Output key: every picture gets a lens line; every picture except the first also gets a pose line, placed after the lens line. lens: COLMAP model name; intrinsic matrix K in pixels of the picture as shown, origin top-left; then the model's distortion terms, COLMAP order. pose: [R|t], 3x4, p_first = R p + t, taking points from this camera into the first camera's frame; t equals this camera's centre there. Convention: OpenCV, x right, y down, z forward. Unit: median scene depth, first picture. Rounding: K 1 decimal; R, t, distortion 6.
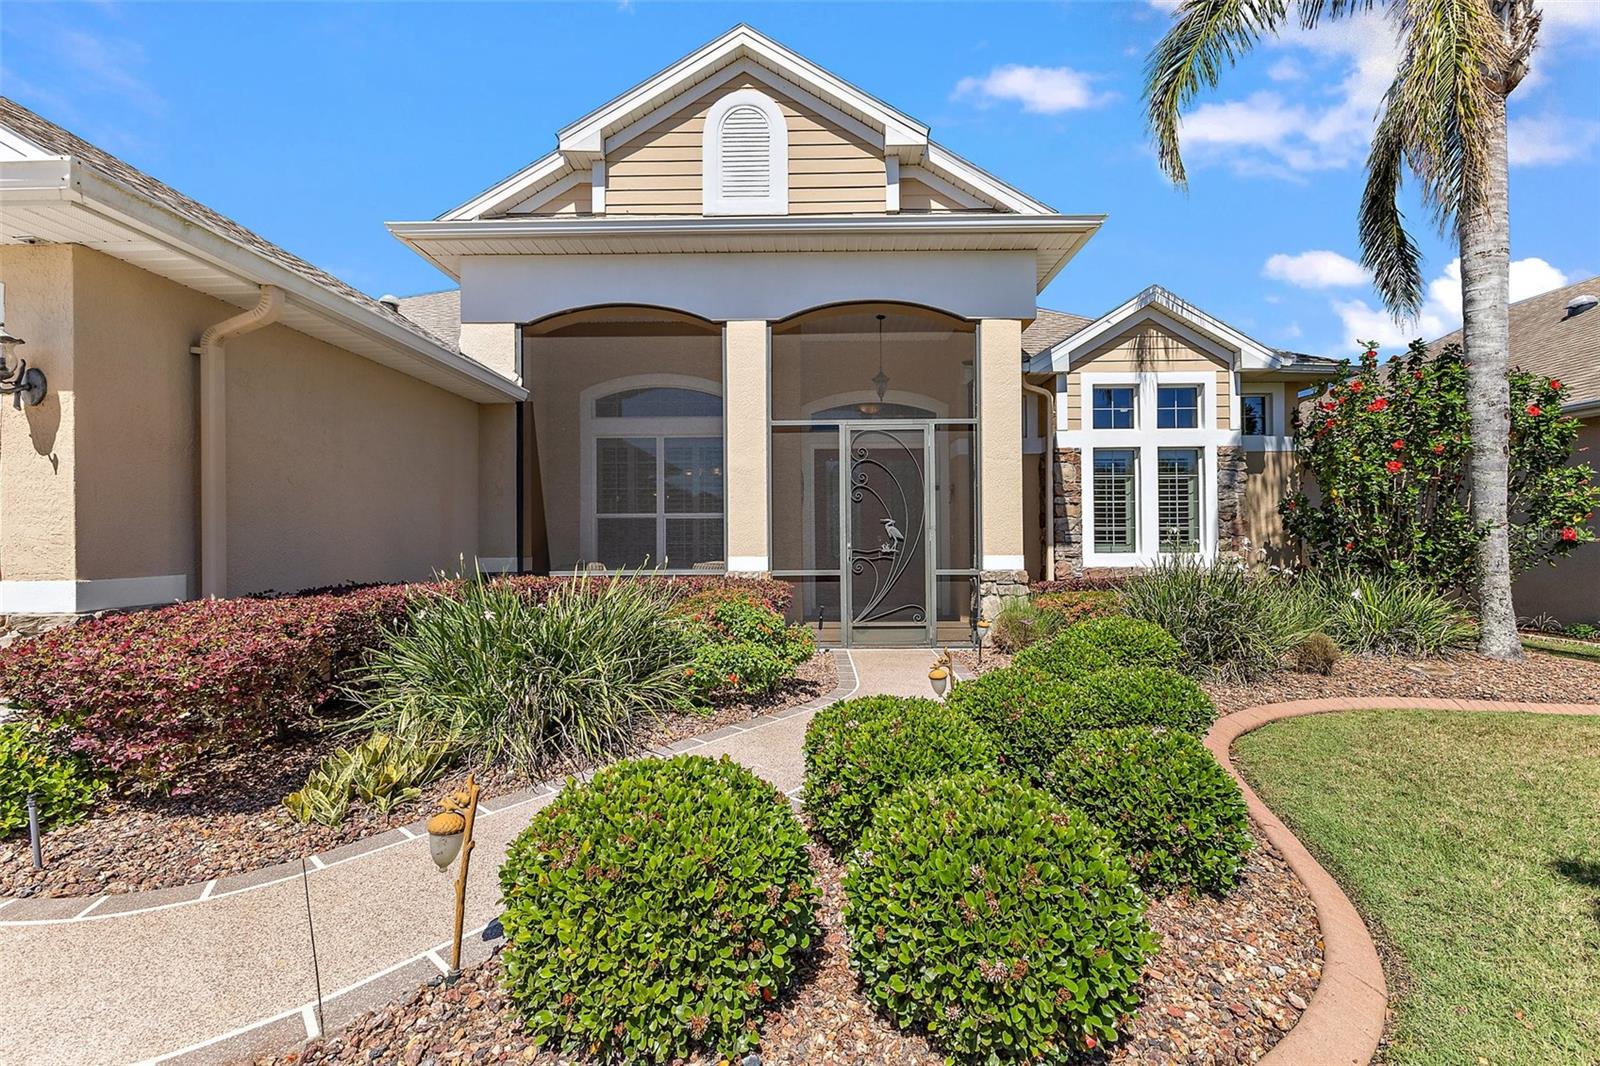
lens RADIAL K [[700.6, 0, 801.1], [0, 700.6, 530.8], [0, 0, 1]] dist [0.005501, 0.000419]
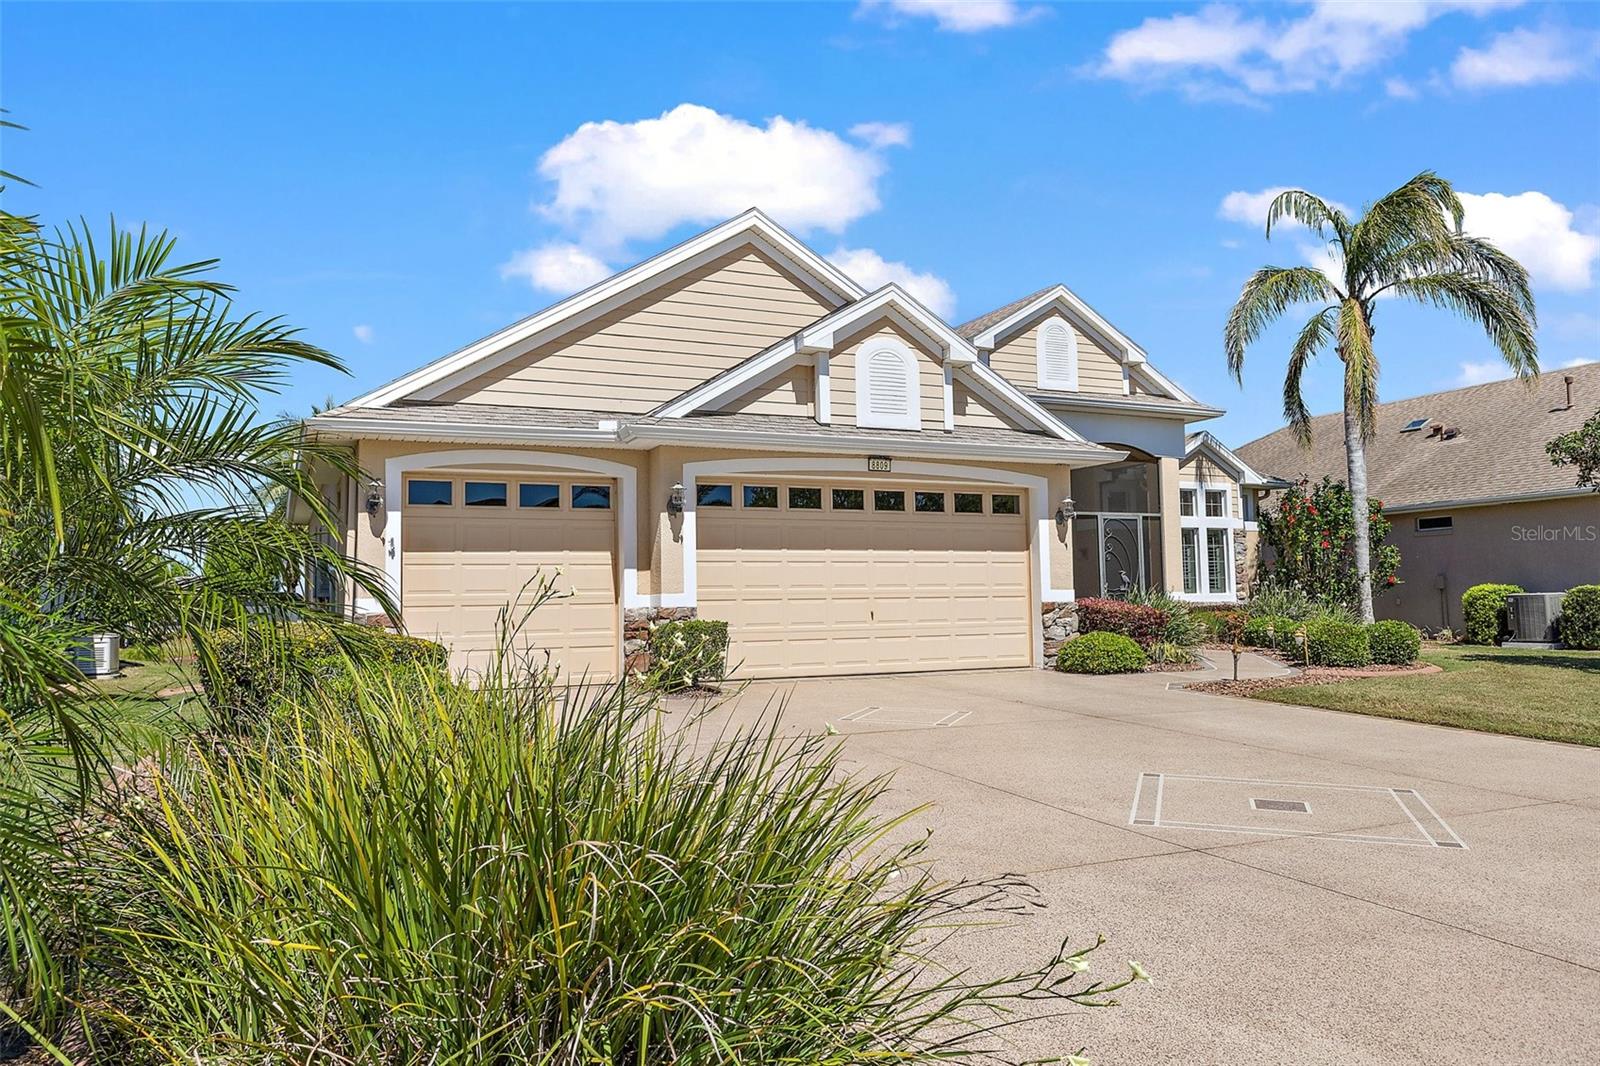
lens RADIAL K [[1117.7, 0, 806.6], [0, 1117.7, 530.4], [0, 0, 1]] dist [0.006662, 0.000677]
pose [[0.897064, 0.020032, 0.441447, -1.757841], [0.007411, 0.998150, -0.060353, 0.043595], [-0.441839, 0.057412, 0.895255, -1.094623]]
